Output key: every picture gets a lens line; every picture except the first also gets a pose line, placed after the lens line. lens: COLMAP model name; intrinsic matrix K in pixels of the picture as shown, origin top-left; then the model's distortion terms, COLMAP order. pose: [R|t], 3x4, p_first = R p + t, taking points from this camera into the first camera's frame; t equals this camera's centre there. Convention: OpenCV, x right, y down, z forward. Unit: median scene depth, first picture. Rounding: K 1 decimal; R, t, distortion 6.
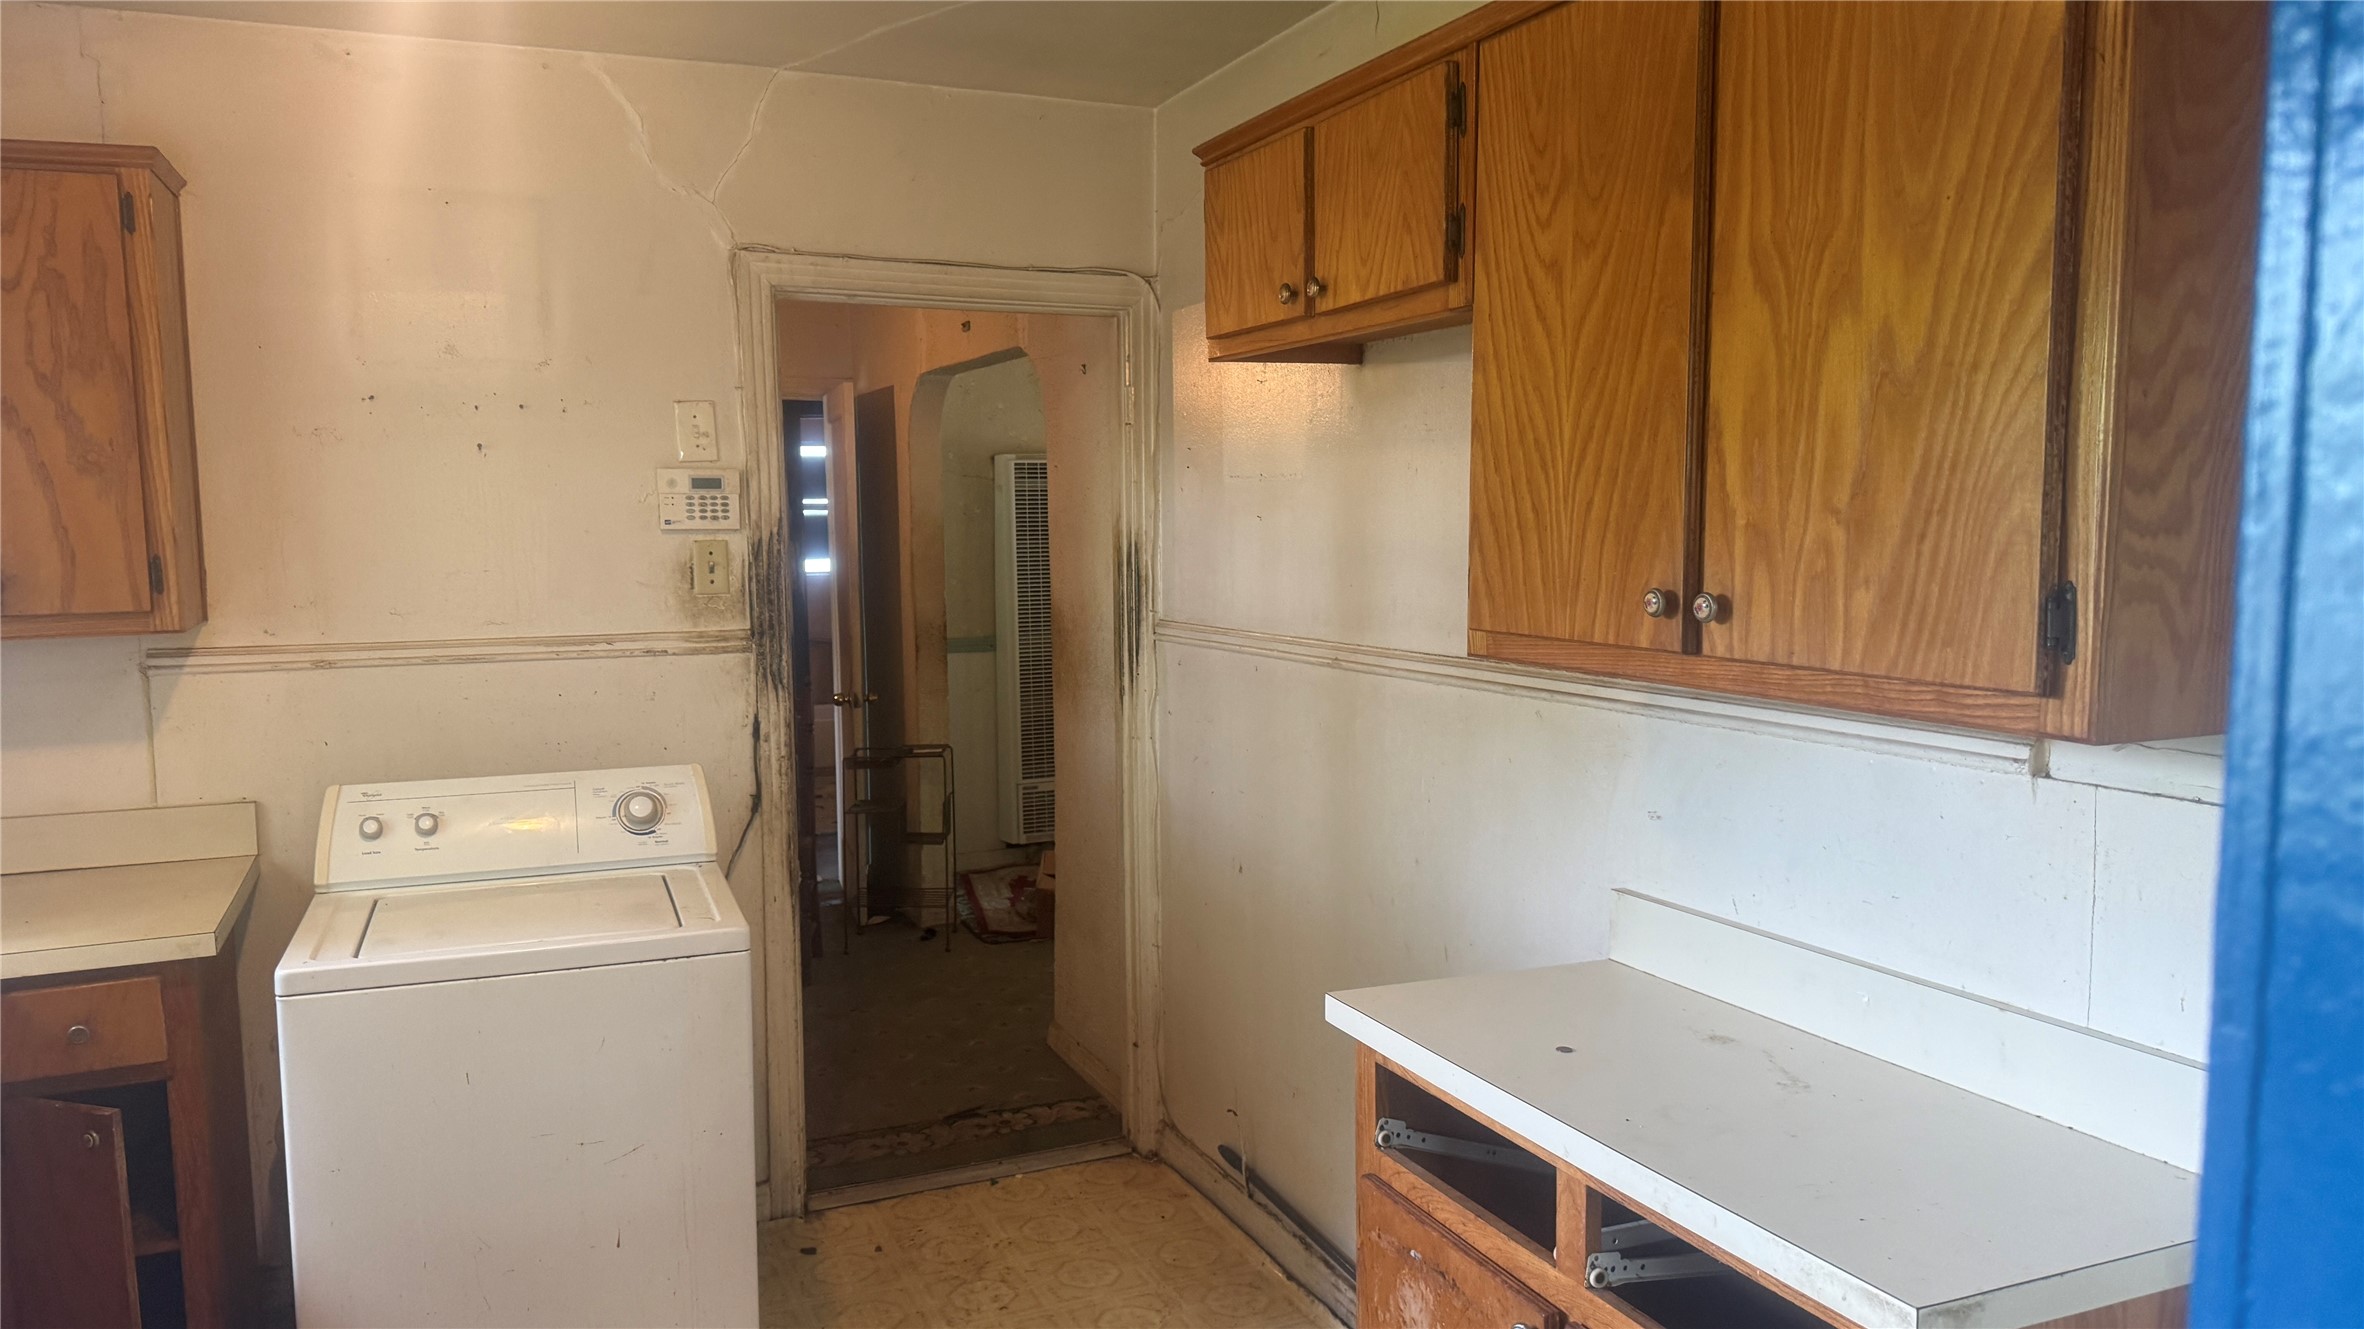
lens RADIAL K [[1661.6, 0, 1151.6], [0, 1661.6, 670.5], [0, 0, 1]] dist [0.094085, -0.129983]
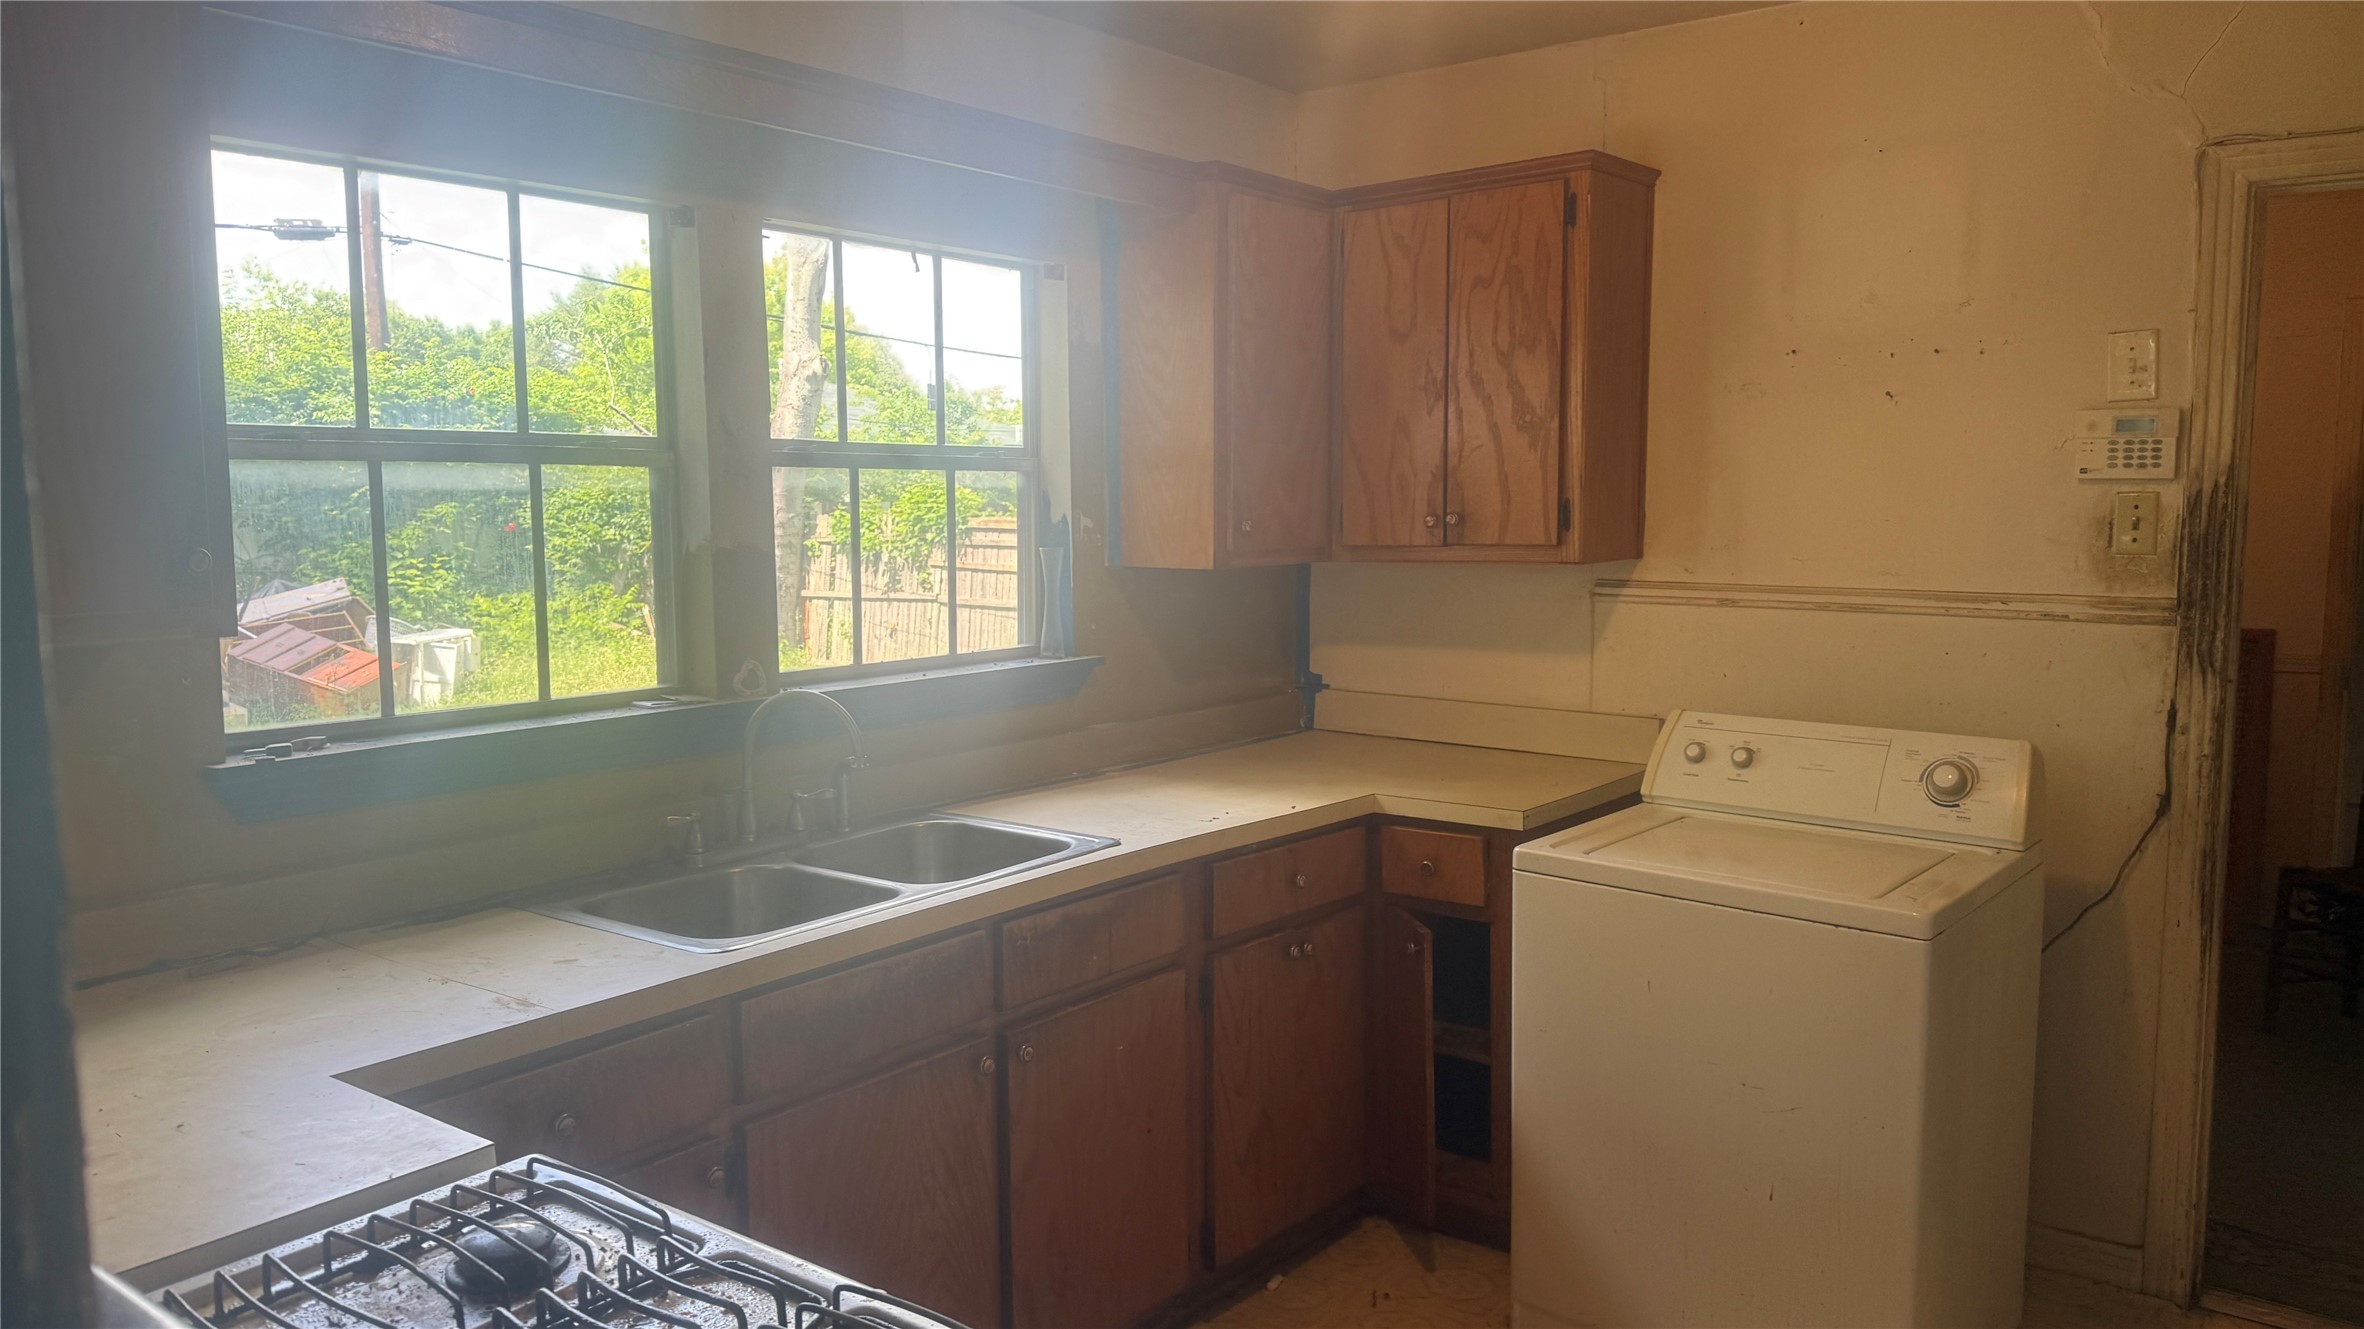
lens RADIAL K [[1661.6, 0, 1151.6], [0, 1661.6, 660.2], [0, 0, 1]] dist [0.094085, -0.129983]
pose [[0.476957, 0.099234, -0.873307, 0.304107], [-0.086103, 0.994102, 0.065935, -0.006516], [0.874699, 0.043747, 0.482688, 0.168015]]
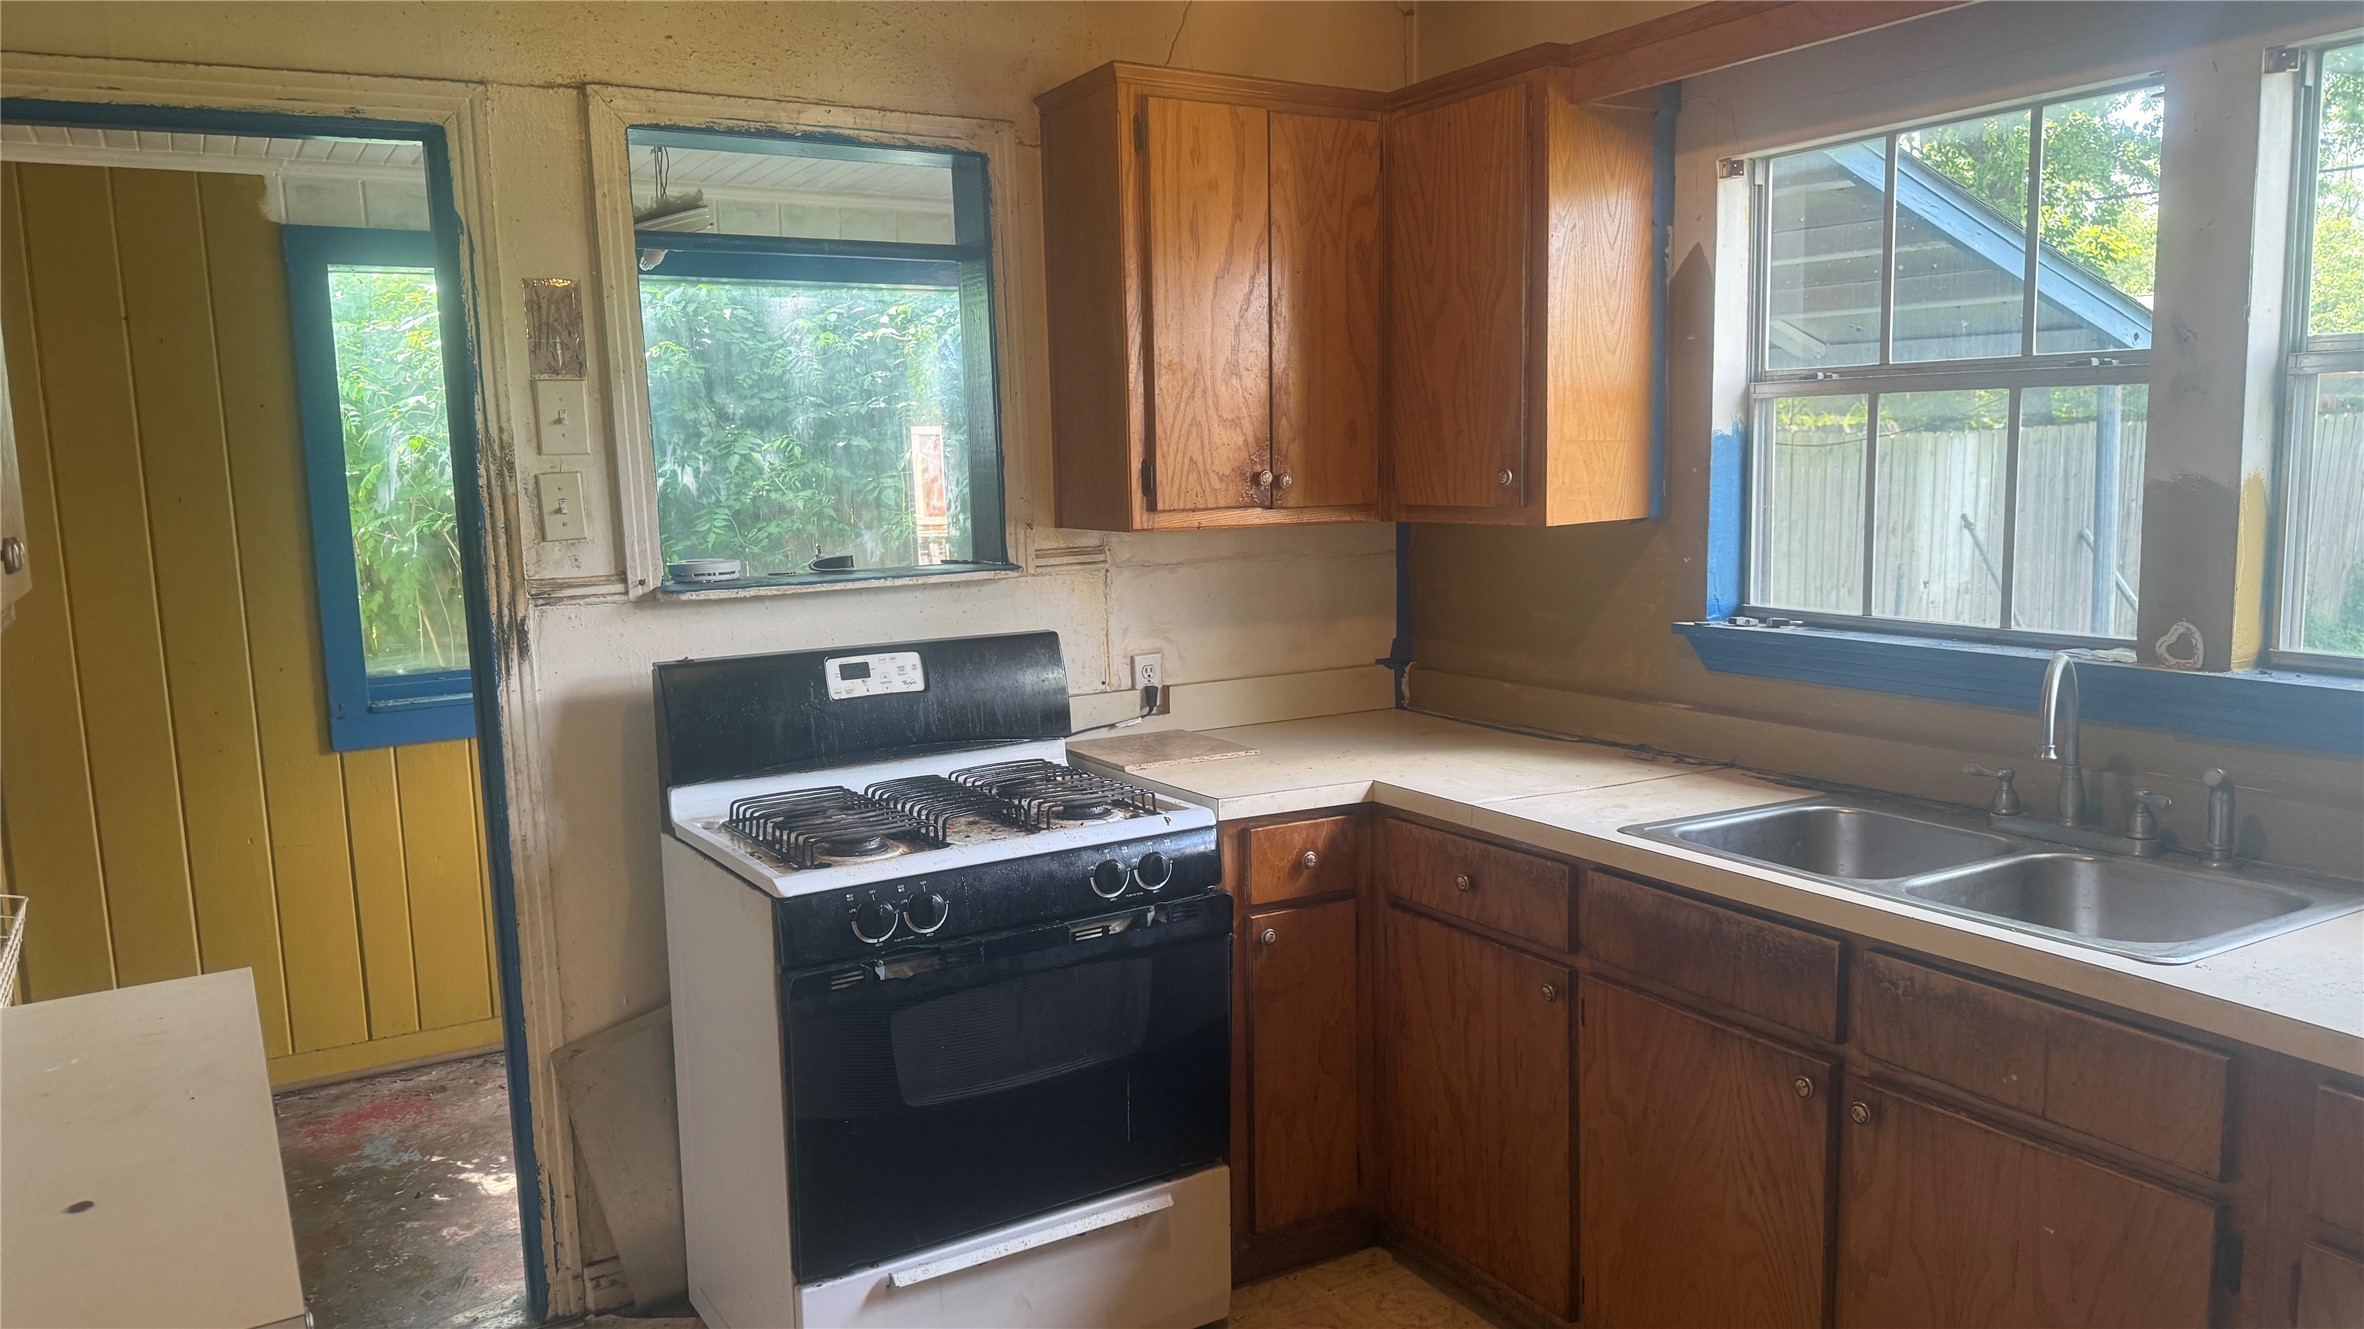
lens RADIAL K [[1661.6, 0, 1181.3], [0, 1661.6, 644.9], [0, 0, 1]] dist [0.094085, -0.129983]
pose [[-0.987178, 0.062292, -0.146966, -0.076378], [0.028322, 0.974457, 0.222782, -0.102387], [0.157089, 0.215763, -0.963727, 1.125462]]
